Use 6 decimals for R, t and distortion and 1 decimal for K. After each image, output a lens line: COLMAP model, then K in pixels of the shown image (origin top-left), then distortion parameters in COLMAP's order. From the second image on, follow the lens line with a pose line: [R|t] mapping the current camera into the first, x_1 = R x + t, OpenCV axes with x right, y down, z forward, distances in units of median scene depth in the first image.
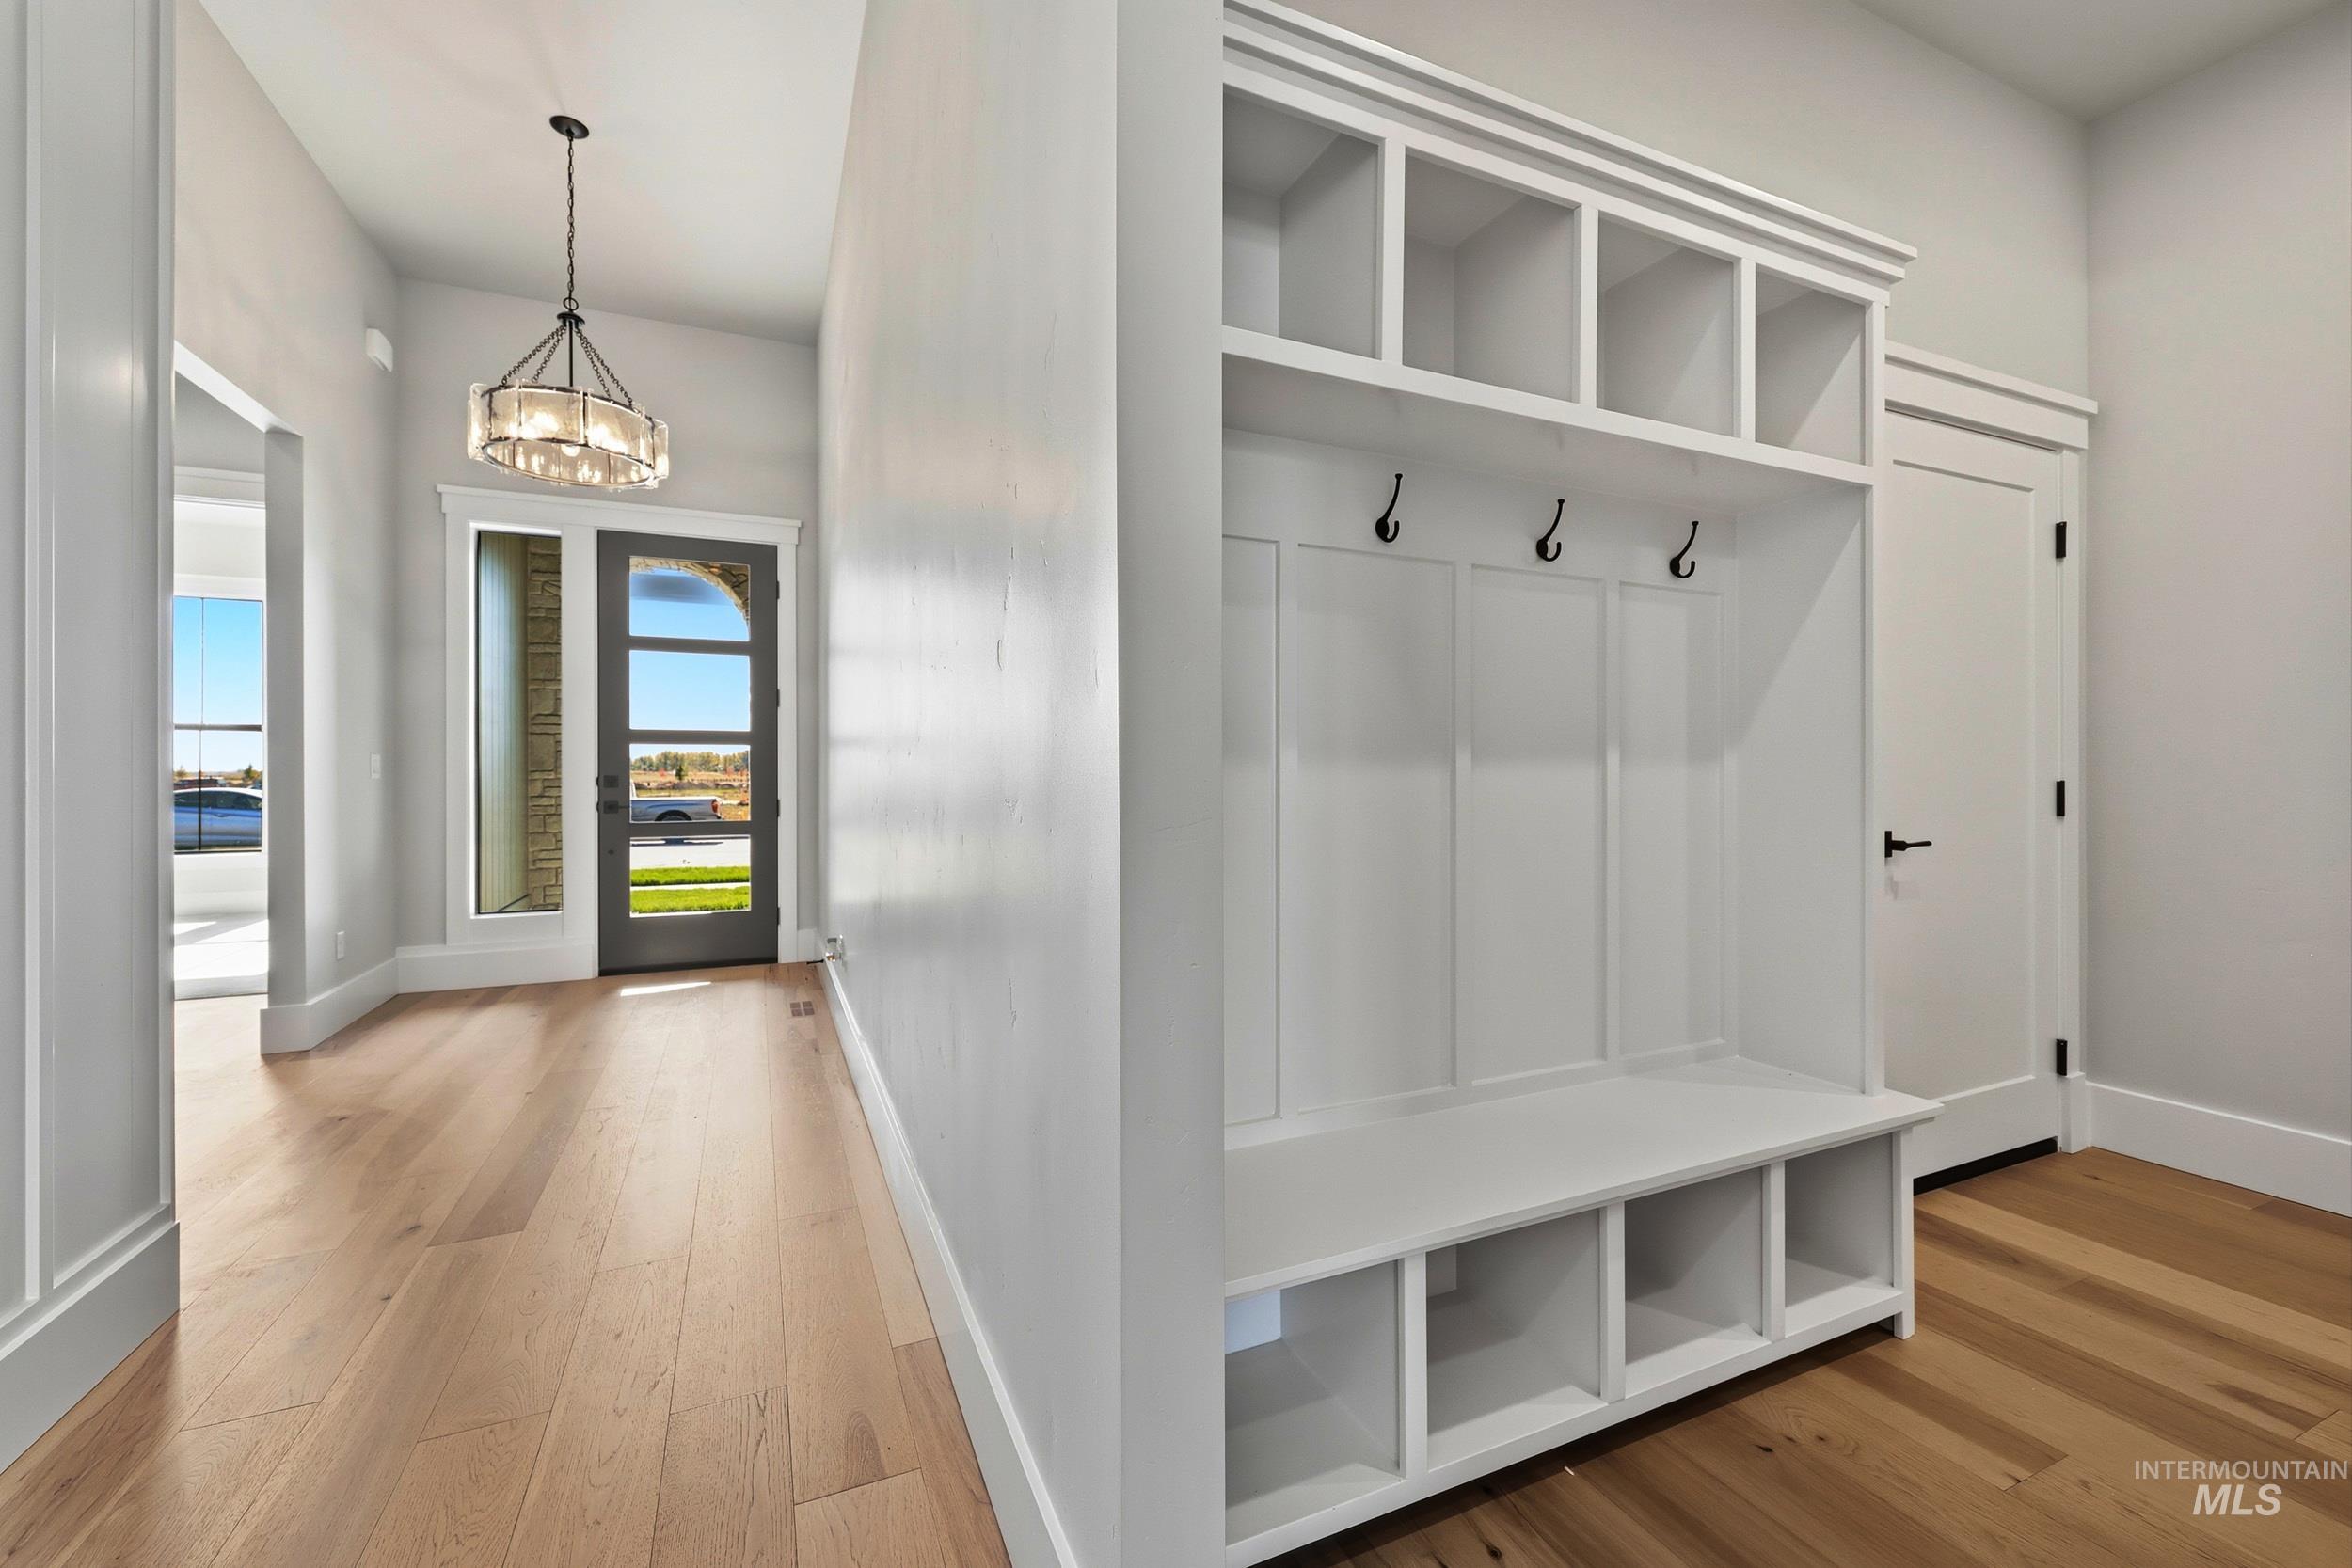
lens RADIAL K [[942.6, 0, 1169.1], [0, 942.6, 779.9], [0, 0, 1]] dist [-0.000659, -0.000103]
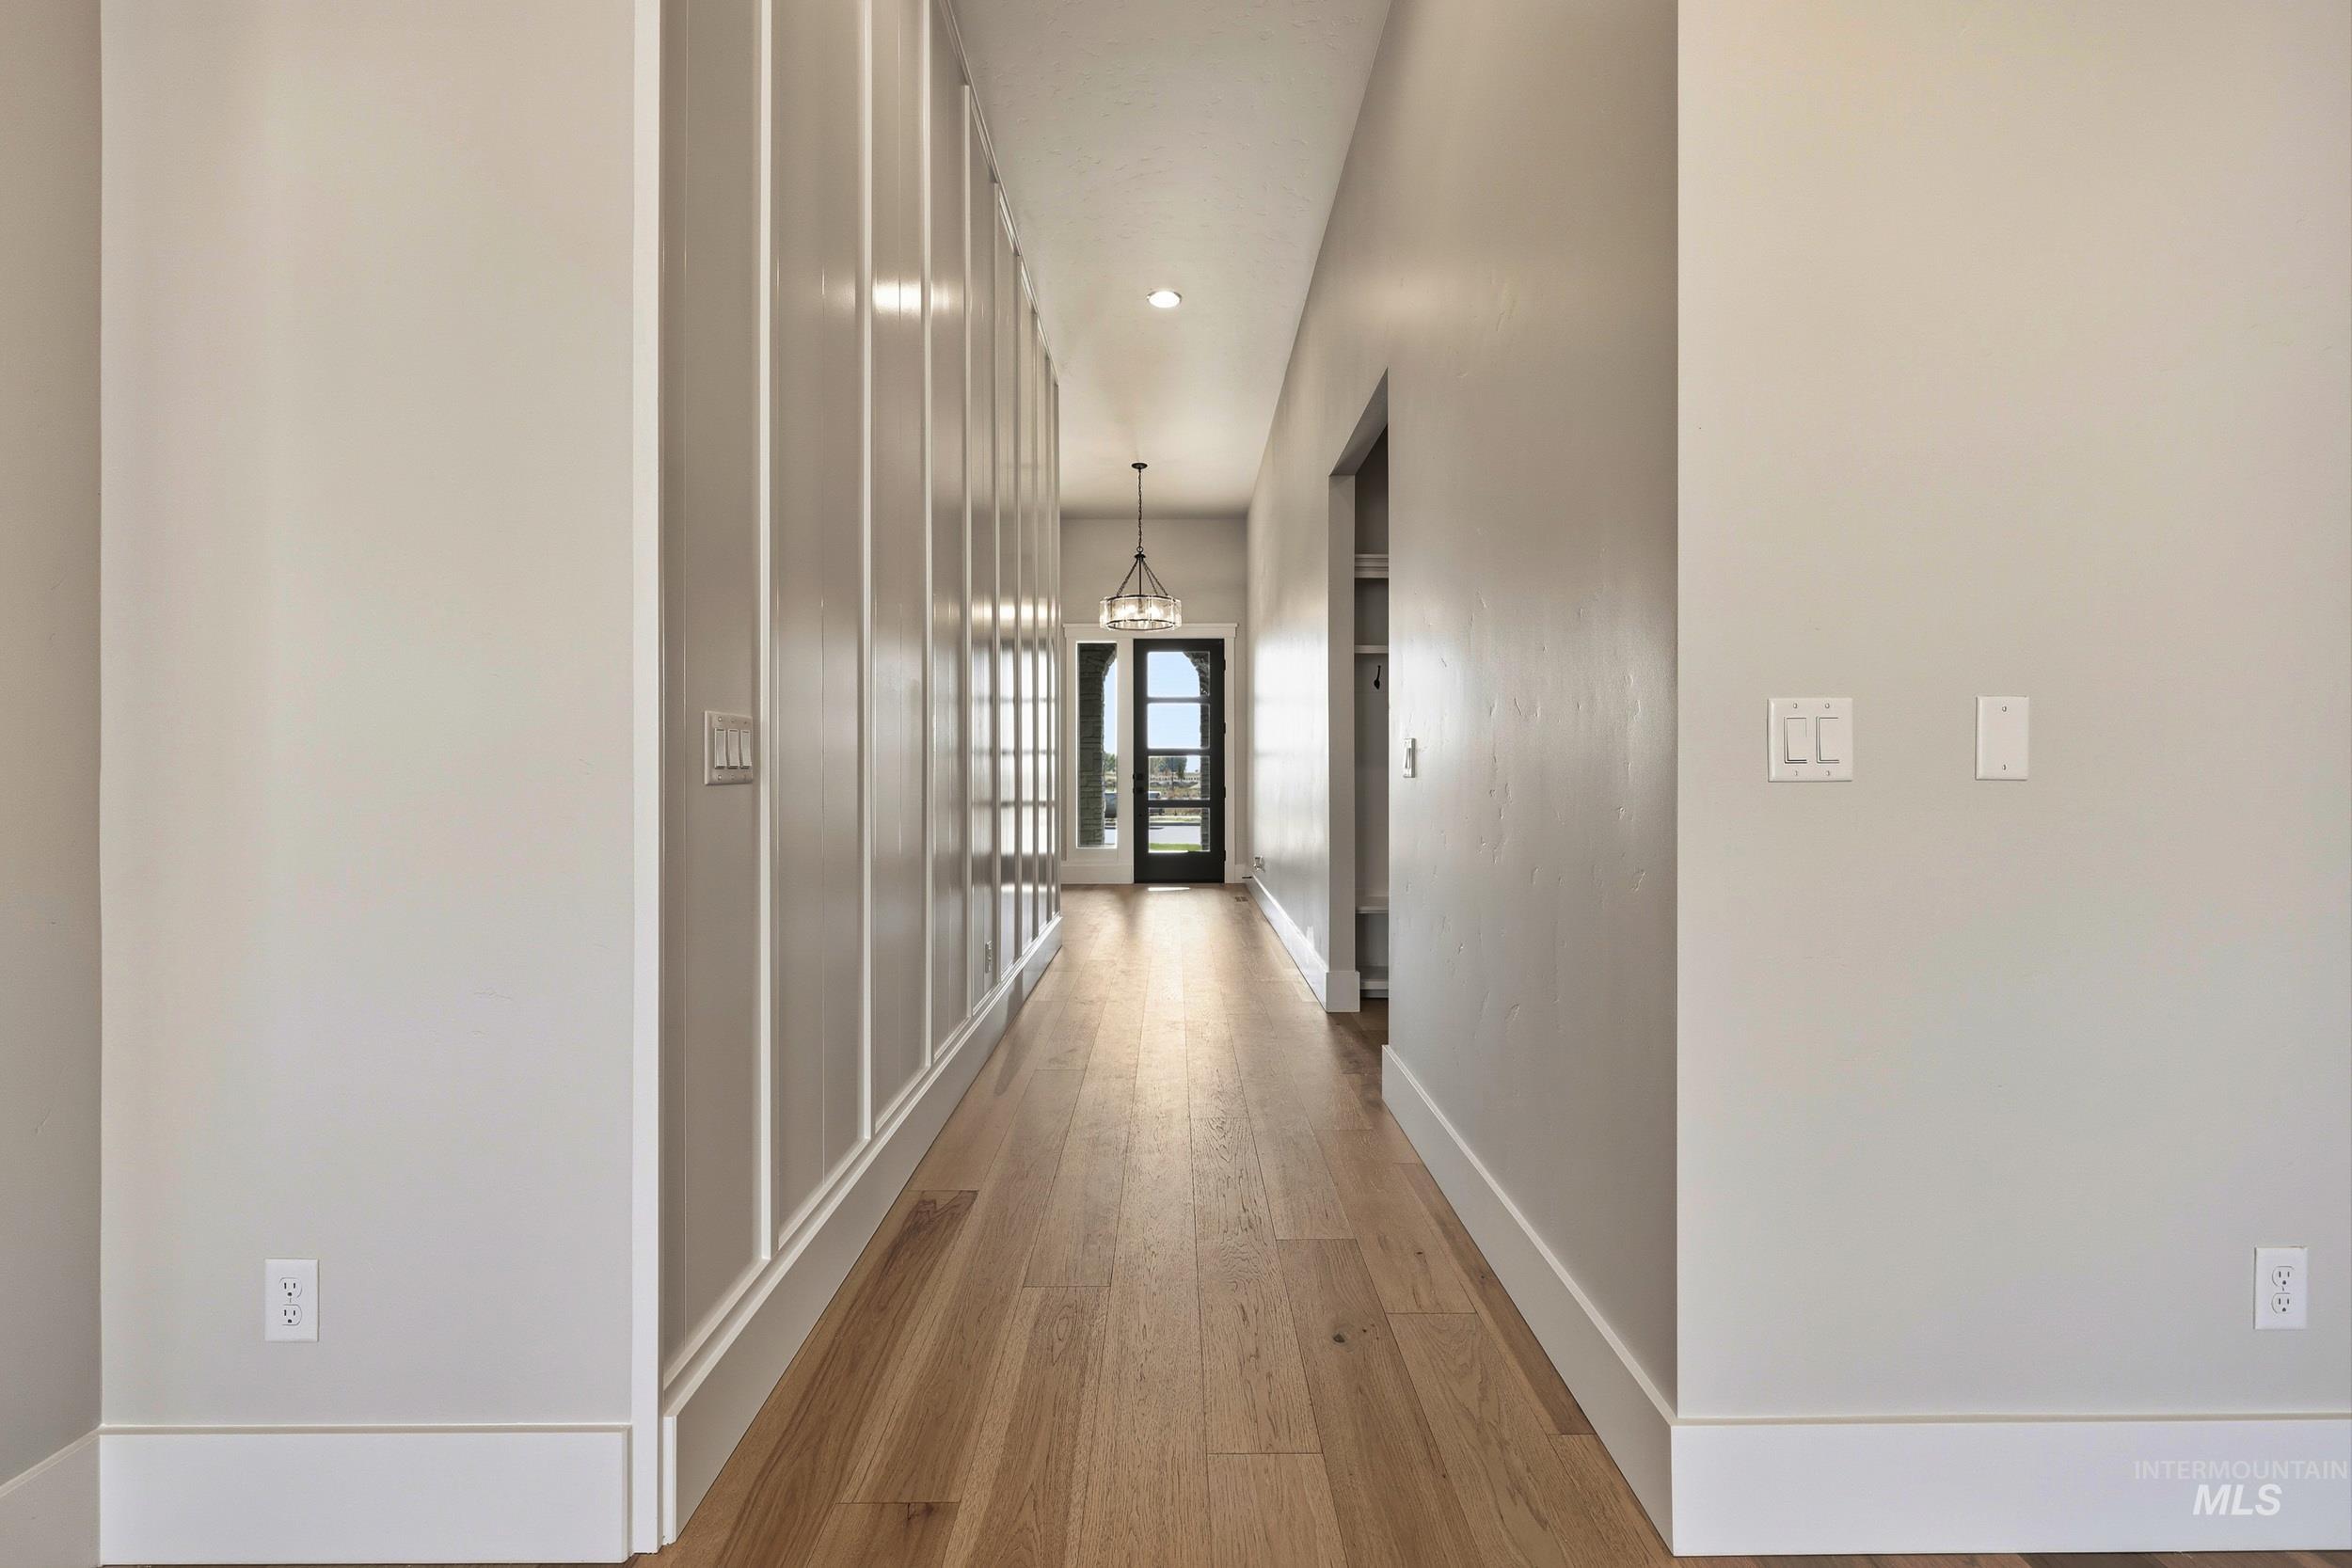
lens RADIAL K [[942.6, 0, 1169.1], [0, 942.6, 779.9], [0, 0, 1]] dist [-0.000659, -0.000103]
pose [[0.911815, -0.001112, -0.410600, 0.202950], [0.000182, 0.999997, -0.002306, 0.011699], [0.410602, 0.002028, 0.911812, -0.624817]]
